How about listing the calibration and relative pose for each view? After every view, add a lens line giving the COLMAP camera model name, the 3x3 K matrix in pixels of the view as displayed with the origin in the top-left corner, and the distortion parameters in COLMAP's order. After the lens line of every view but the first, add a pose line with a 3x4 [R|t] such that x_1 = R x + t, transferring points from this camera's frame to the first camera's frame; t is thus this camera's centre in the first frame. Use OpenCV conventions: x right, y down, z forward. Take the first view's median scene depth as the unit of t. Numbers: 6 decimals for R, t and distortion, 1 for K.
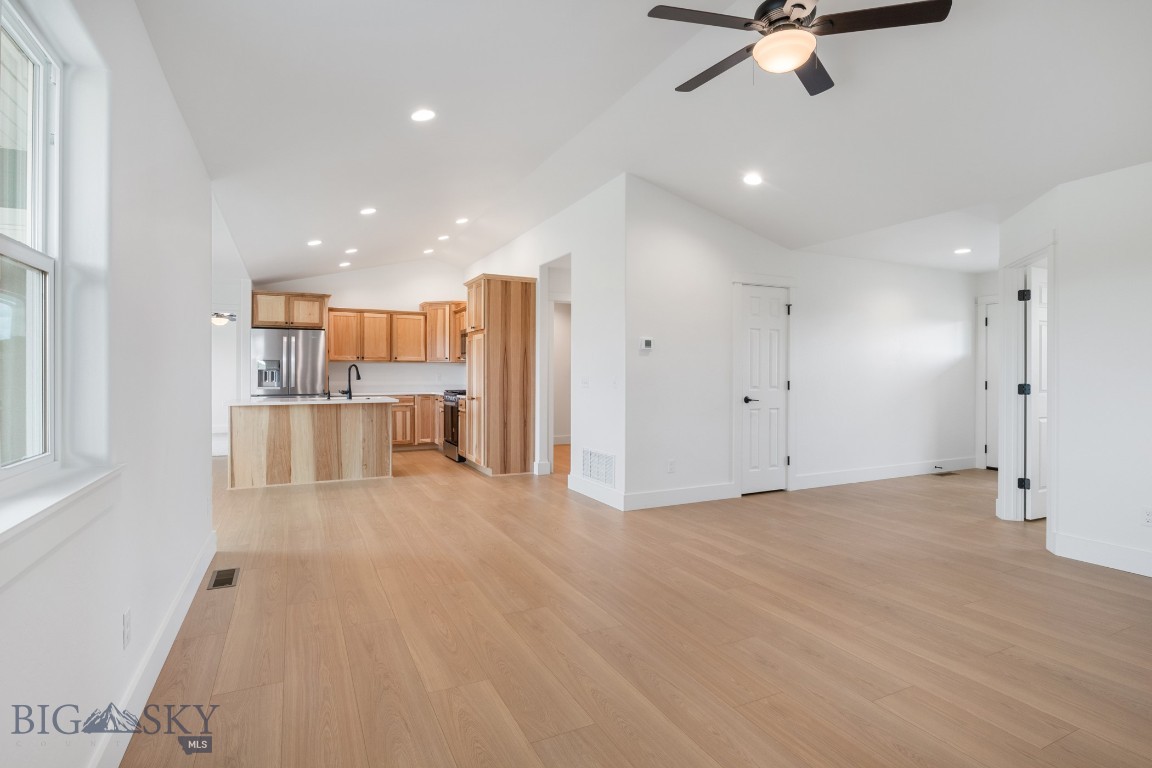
lens RADIAL K [[579.4, 0, 577.5], [0, 579.4, 365.7], [0, 0, 1]] dist [-0.013469, 0.005031]
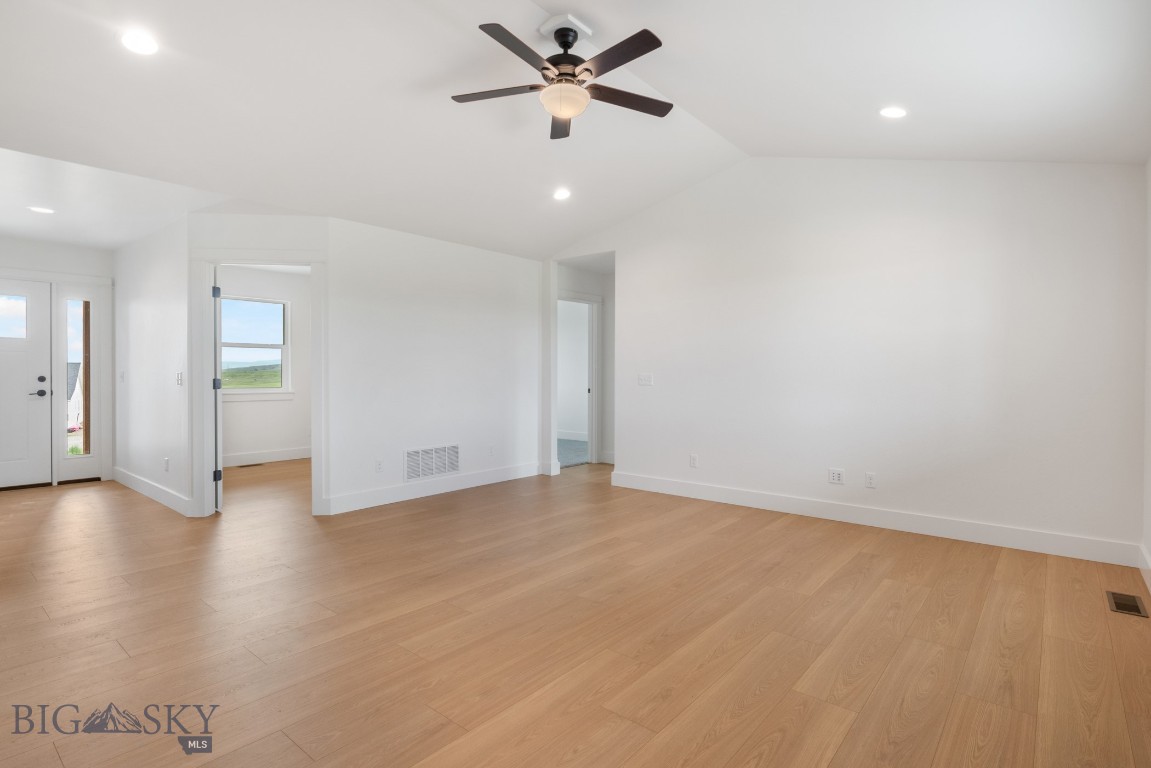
lens RADIAL K [[578.9, 0, 580.0], [0, 578.9, 378.3], [0, 0, 1]] dist [-0.013469, 0.005031]
pose [[-0.409260, -0.015354, 0.912288, -0.257295], [-0.017559, 0.999806, 0.008949, 0.006606], [-0.912249, -0.012356, -0.409450, 0.504134]]
